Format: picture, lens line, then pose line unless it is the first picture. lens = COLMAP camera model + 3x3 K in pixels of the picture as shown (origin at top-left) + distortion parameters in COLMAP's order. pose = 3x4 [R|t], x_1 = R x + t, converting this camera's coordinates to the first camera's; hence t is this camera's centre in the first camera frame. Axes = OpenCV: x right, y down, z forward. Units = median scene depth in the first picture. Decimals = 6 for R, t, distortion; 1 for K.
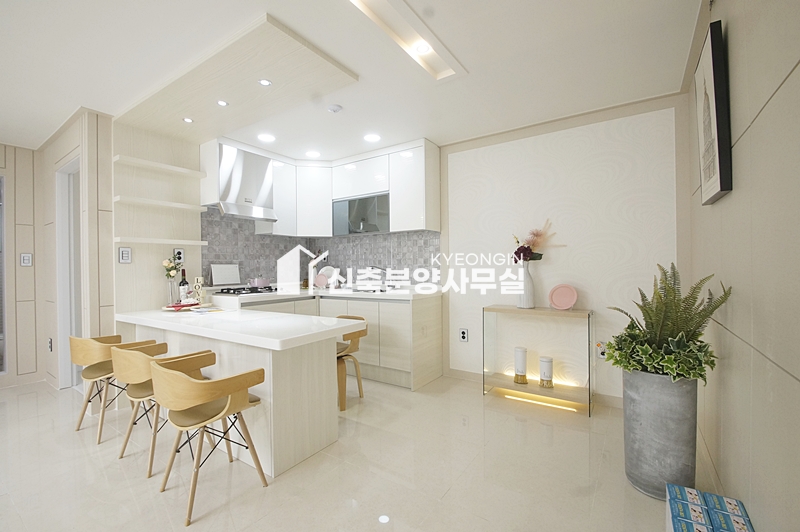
lens RADIAL K [[356.8, 0, 395.9], [0, 356.8, 266.4], [0, 0, 1]] dist [-0.002693, -0.003365]
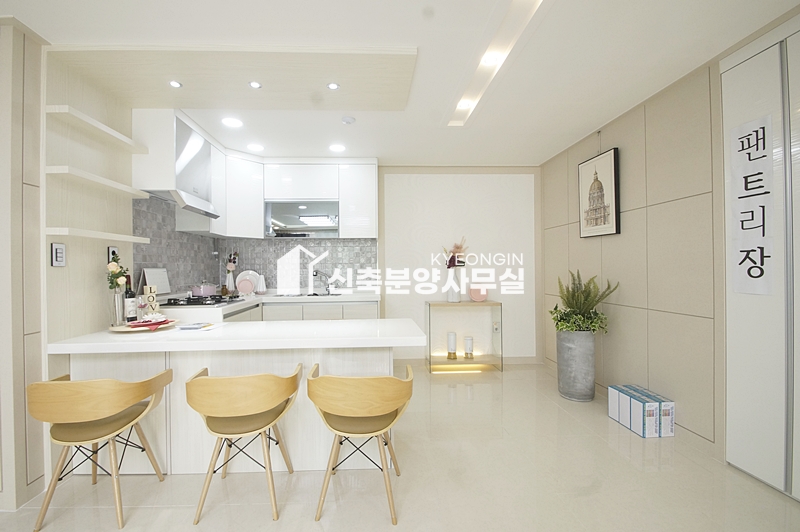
lens RADIAL K [[356.8, 0, 381.4], [0, 356.8, 268.5], [0, 0, 1]] dist [-0.002693, -0.003365]
pose [[0.798143, 0.003785, 0.602456, -0.605716], [-0.002086, 0.999992, -0.003519, -0.003713], [-0.602464, 0.001552, 0.798145, 0.091247]]
